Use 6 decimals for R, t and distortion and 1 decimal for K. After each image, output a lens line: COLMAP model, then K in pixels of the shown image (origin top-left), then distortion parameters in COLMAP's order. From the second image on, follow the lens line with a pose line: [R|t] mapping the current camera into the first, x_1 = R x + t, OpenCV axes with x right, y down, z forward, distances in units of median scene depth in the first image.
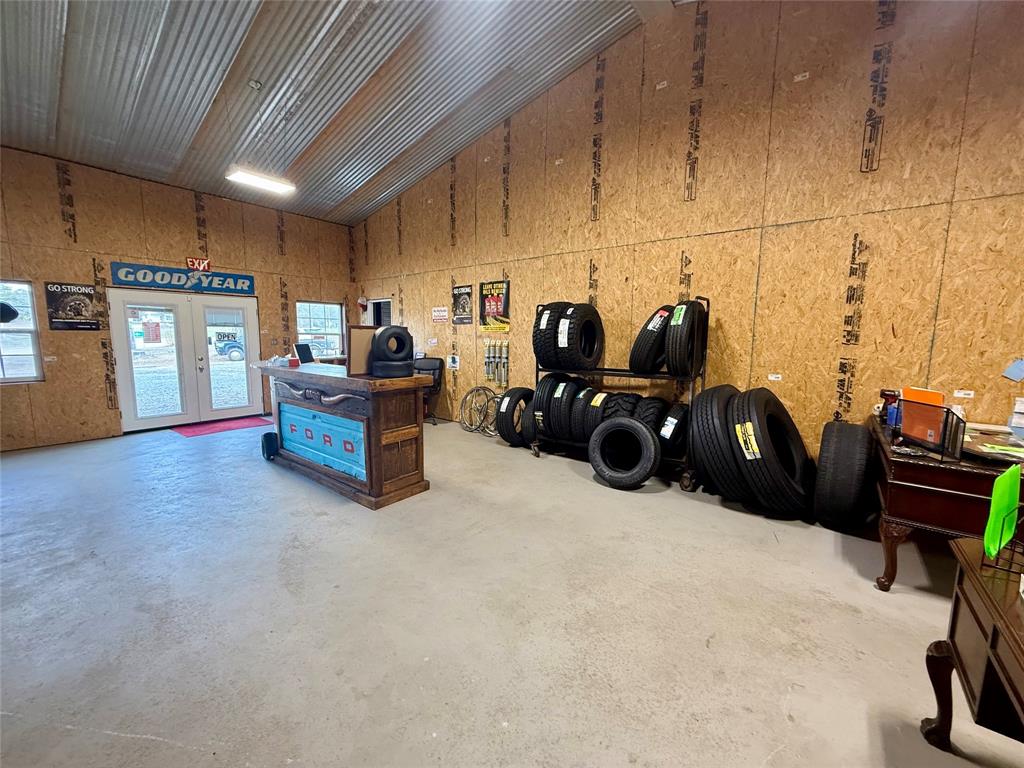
lens RADIAL K [[406.0, 0, 510.7], [0, 406.0, 383.5], [0, 0, 1]] dist [-0.000661, 0.000018]
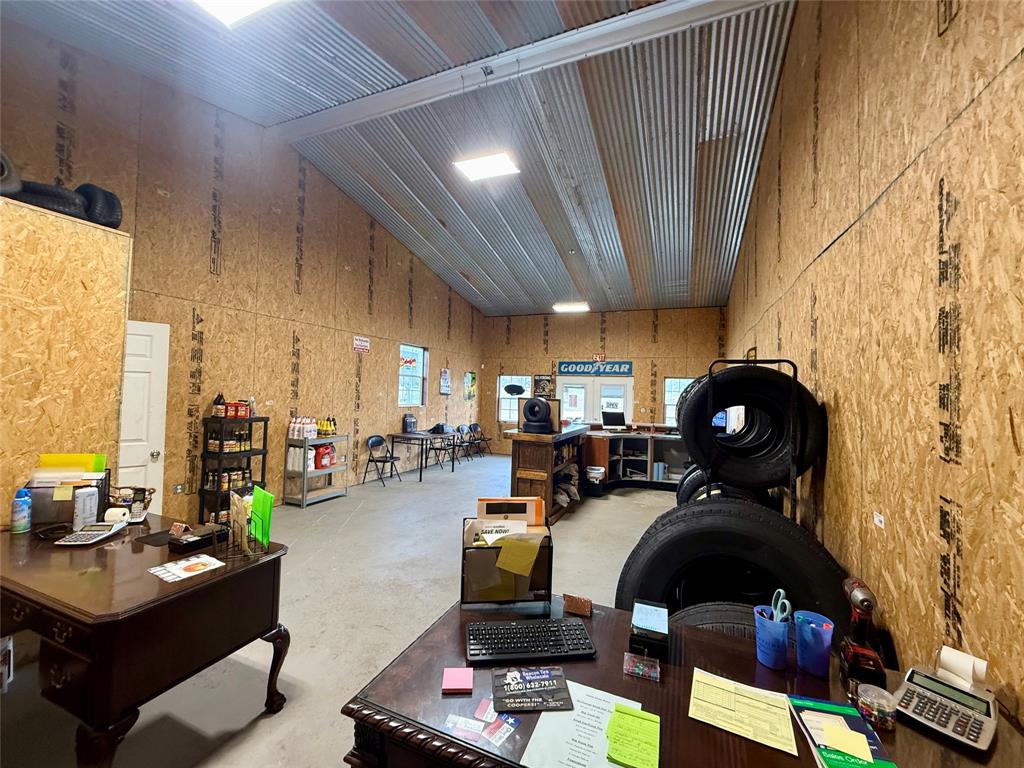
lens RADIAL K [[406.0, 0, 506.6], [0, 406.0, 381.6], [0, 0, 1]] dist [-0.000661, 0.000018]
pose [[0.261626, -0.028470, -0.964749, 0.685322], [-0.146439, 0.986822, -0.068833, -0.052796], [0.953996, 0.159285, 0.254009, 0.323189]]
